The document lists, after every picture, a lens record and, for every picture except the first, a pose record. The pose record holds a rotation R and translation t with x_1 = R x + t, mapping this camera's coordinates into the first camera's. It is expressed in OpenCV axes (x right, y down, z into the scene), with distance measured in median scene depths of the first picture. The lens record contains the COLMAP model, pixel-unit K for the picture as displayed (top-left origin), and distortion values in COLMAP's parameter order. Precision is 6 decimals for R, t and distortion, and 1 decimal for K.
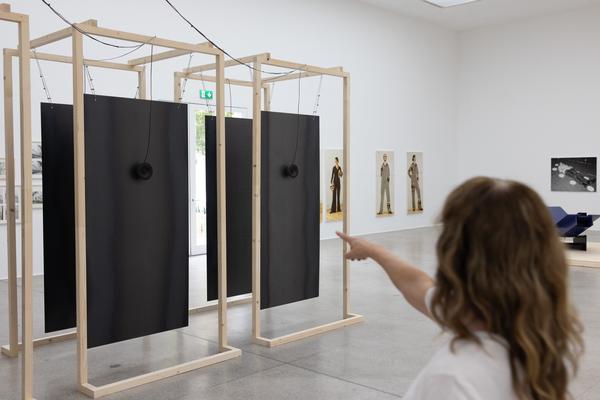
lens RADIAL K [[616.3, 0, 300.0], [0, 616.3, 200.0], [0, 0, 1]] dist [-0.000916, -0.000181]
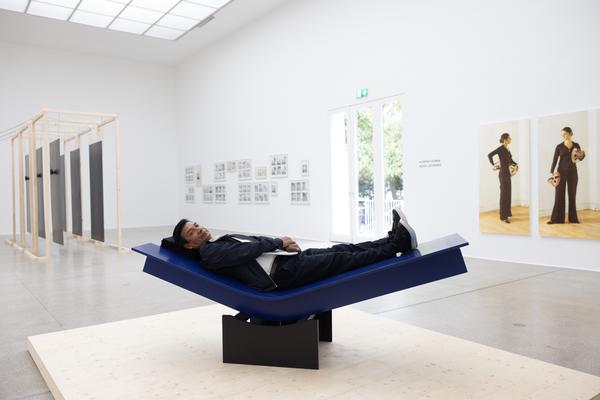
lens RADIAL K [[466.8, 0, 300.0], [0, 466.8, 200.0], [0, 0, 1]] dist [0.007433, 0.001035]
pose [[-0.163779, 0.025515, -0.986167, 0.529094], [-0.027057, 0.999173, 0.030345, -0.008469], [0.986126, 0.031653, -0.162953, 0.832151]]
